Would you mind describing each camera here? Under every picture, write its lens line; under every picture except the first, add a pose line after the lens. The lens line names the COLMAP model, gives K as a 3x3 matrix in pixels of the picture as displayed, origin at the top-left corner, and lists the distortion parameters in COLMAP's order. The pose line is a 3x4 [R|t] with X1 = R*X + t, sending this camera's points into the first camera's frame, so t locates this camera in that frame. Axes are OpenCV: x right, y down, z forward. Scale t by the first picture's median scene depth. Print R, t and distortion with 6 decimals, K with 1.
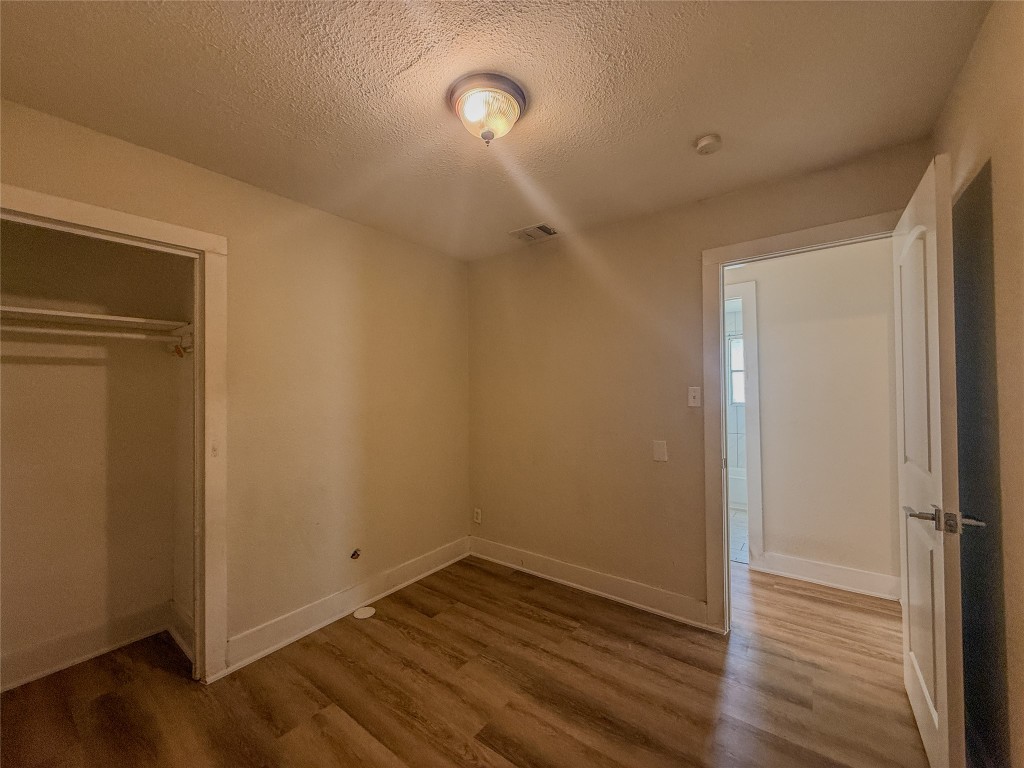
lens RADIAL K [[405.0, 0, 511.0], [0, 405.0, 386.2], [0, 0, 1]] dist [0.000590, 0.000374]
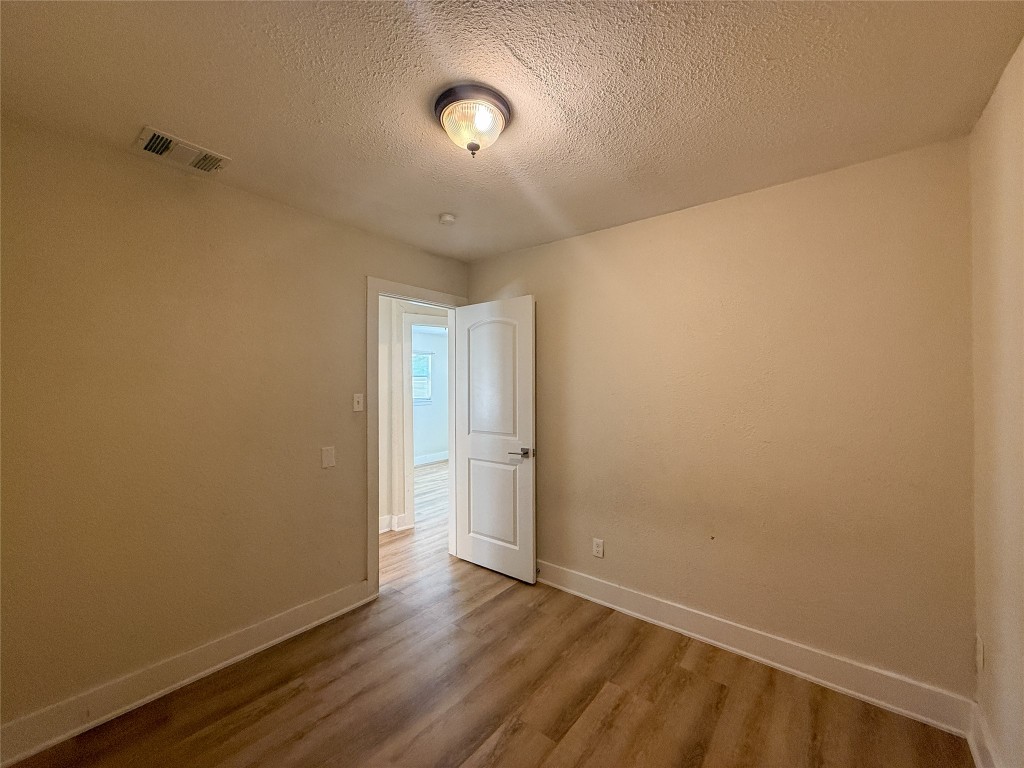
lens RADIAL K [[405.0, 0, 511.0], [0, 405.0, 386.2], [0, 0, 1]] dist [0.000590, 0.000374]
pose [[0.044327, 0.010629, 0.998961, -0.651567], [-0.008951, 0.999907, -0.010242, -0.010542], [-0.998977, -0.008488, 0.044418, 0.531052]]
